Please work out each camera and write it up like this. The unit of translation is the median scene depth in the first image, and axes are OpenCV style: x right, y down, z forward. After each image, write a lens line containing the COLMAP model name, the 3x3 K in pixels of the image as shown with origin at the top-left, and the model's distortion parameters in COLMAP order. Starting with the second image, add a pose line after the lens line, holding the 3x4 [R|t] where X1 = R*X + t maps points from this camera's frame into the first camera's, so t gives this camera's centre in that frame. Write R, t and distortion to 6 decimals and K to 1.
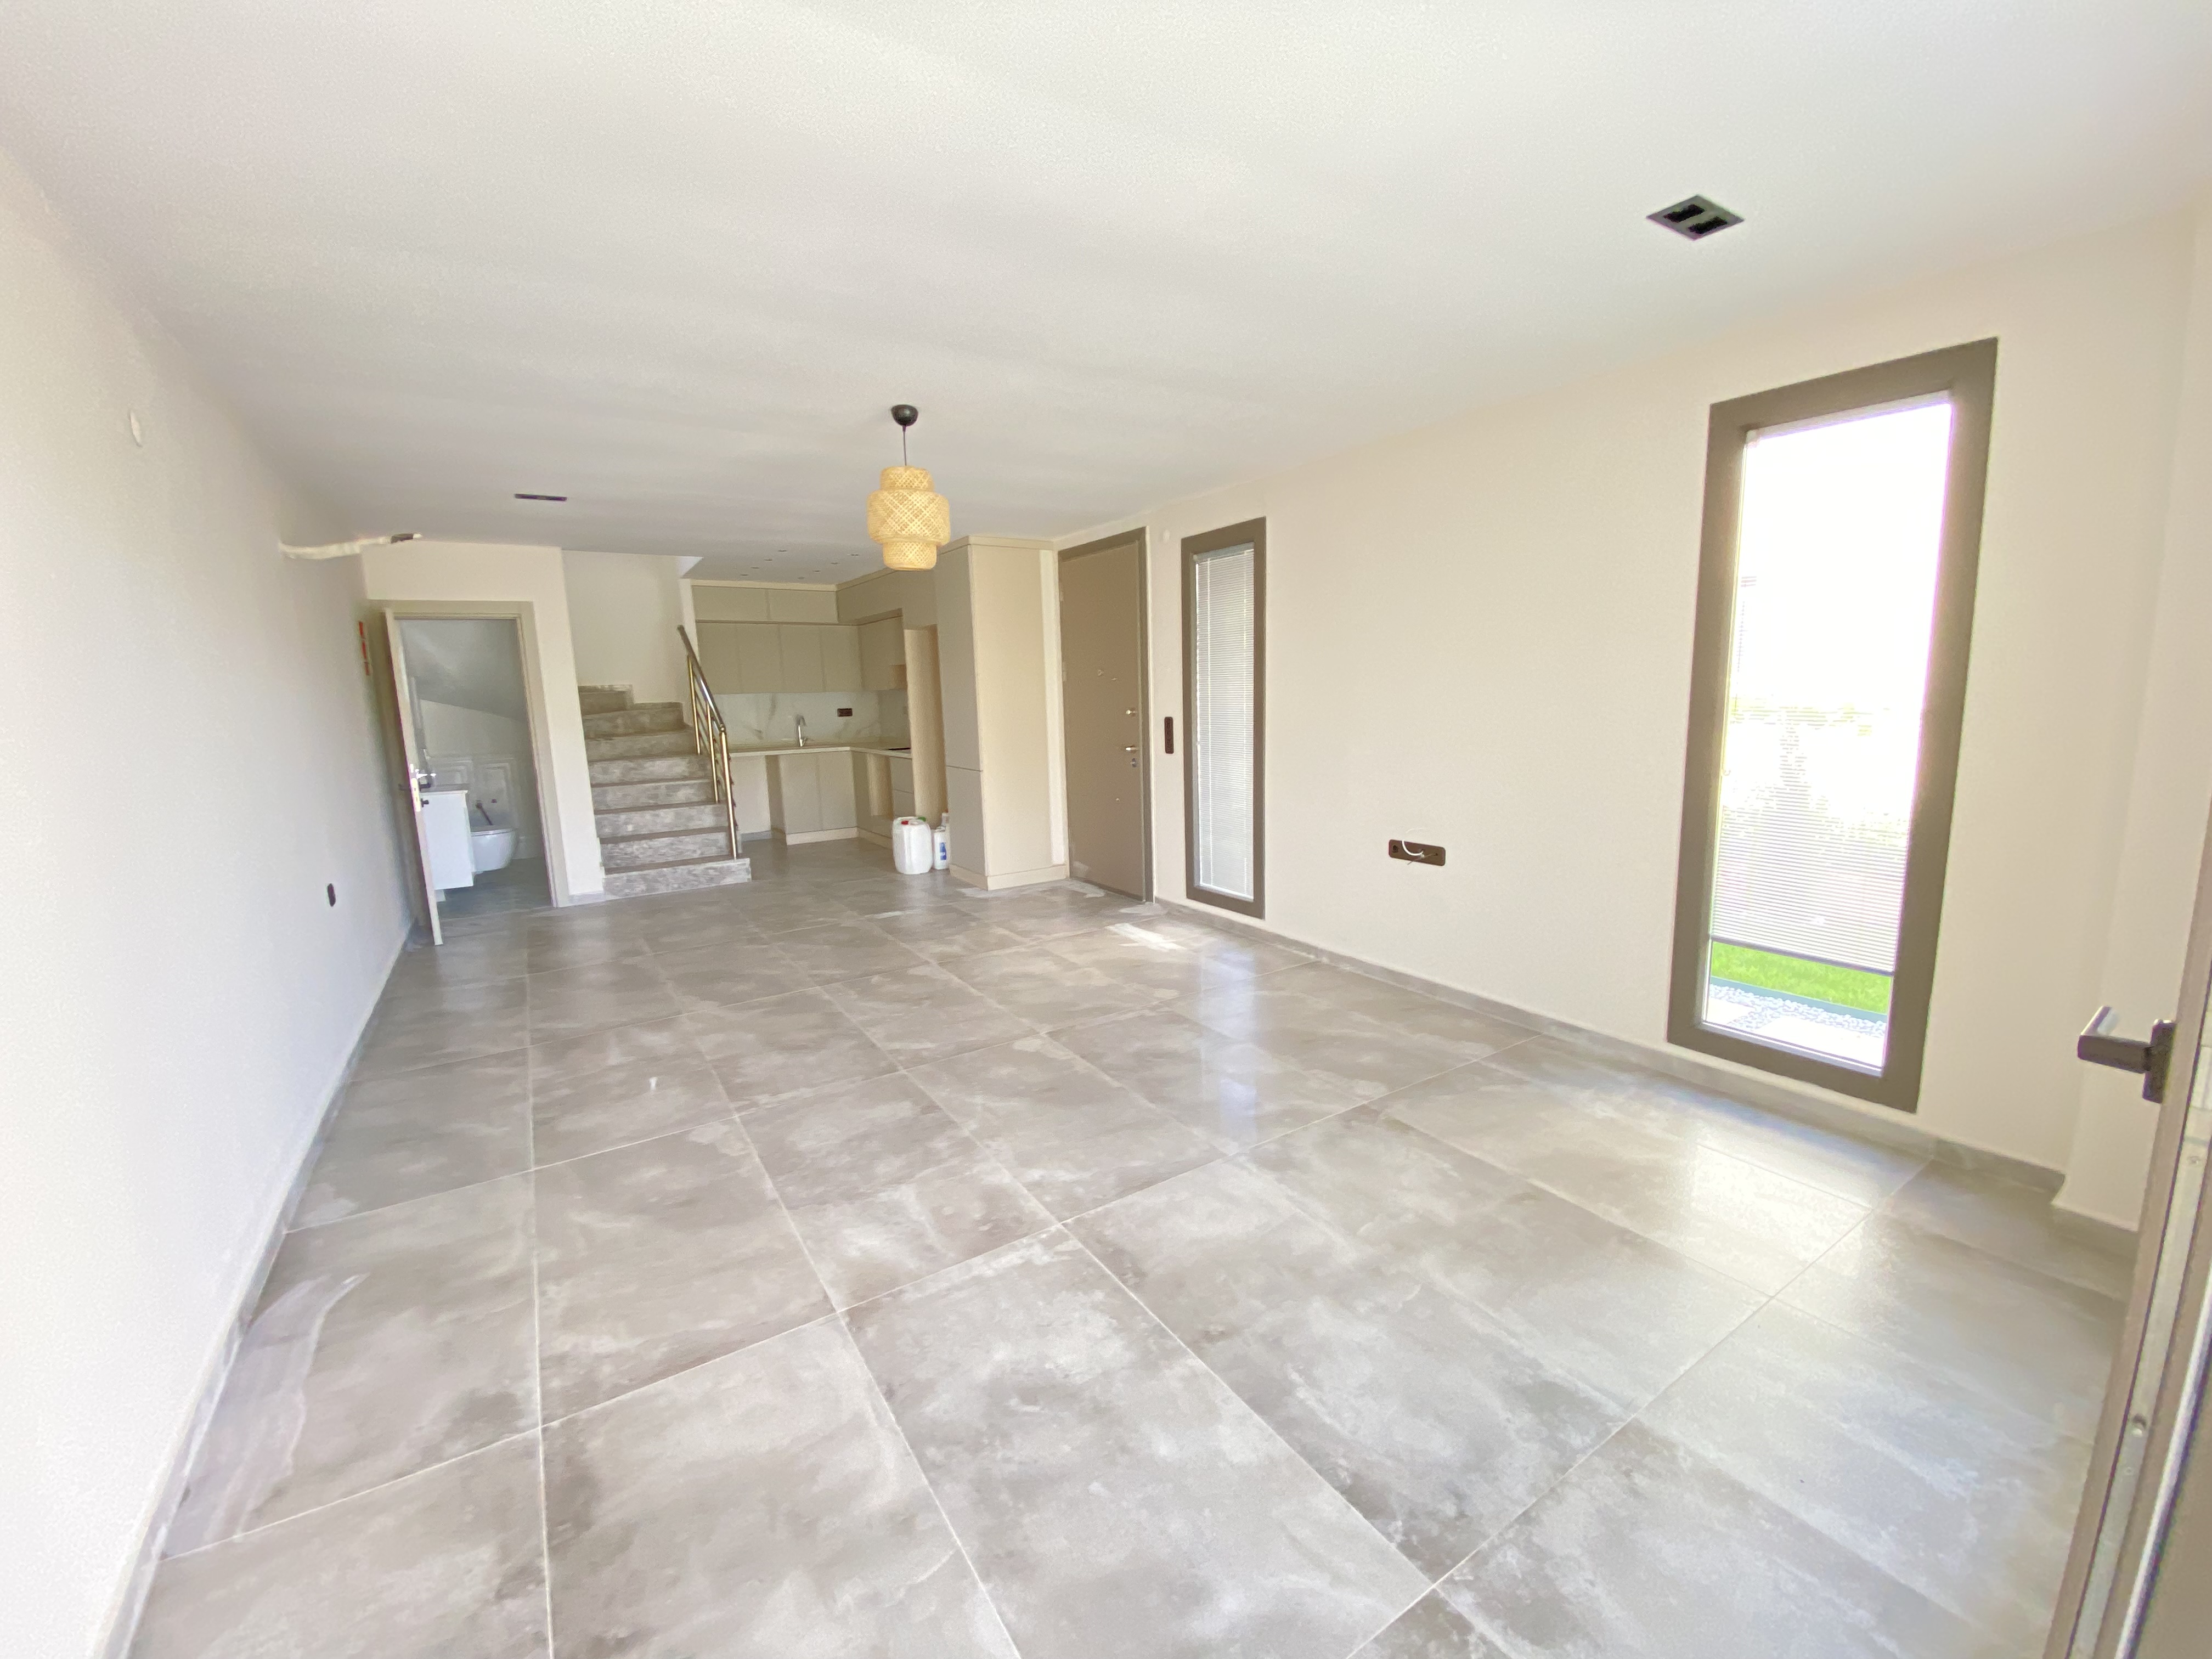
lens RADIAL K [[893.1, 0, 1106.3], [0, 893.1, 827.1], [0, 0, 1]] dist [0.017332, -0.018860]
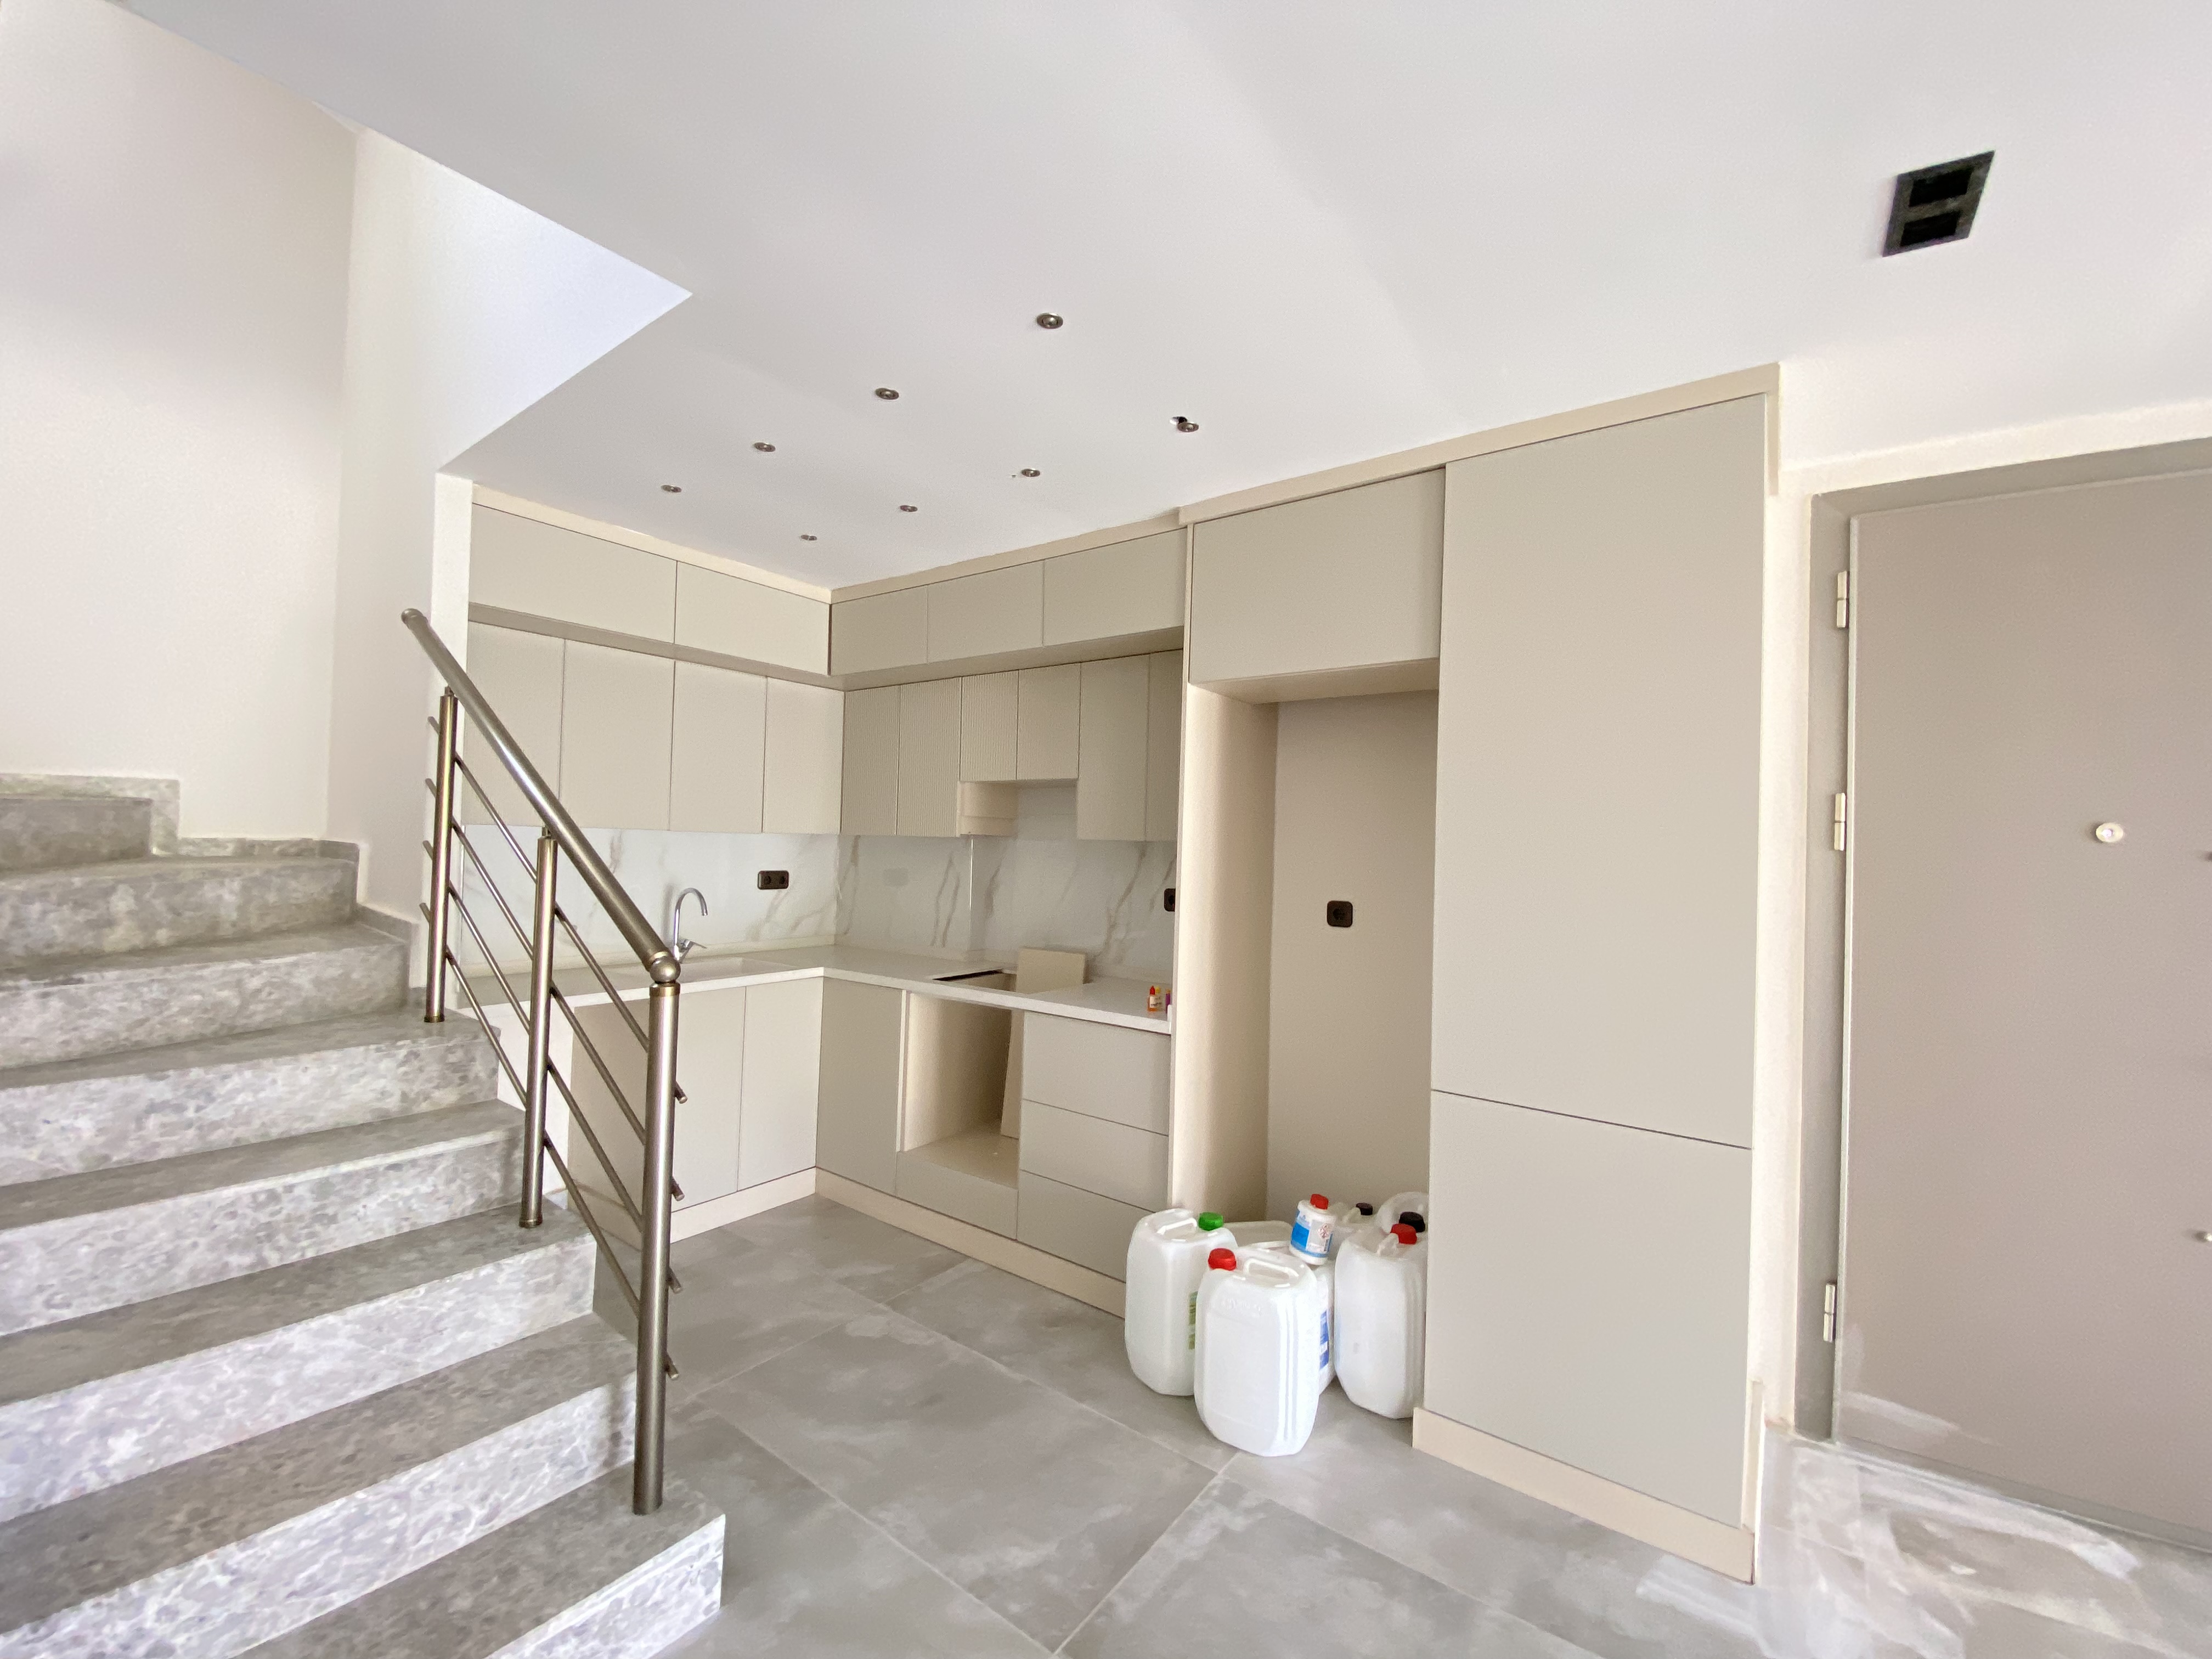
lens RADIAL K [[901.3, 0, 1102.5], [0, 901.3, 821.3], [0, 0, 1]] dist [0.012899, -0.016572]
pose [[0.932862, 0.066711, 0.354003, -0.357434], [-0.000504, 0.982944, -0.183904, -0.091201], [-0.360234, 0.171378, 0.916985, 0.631467]]
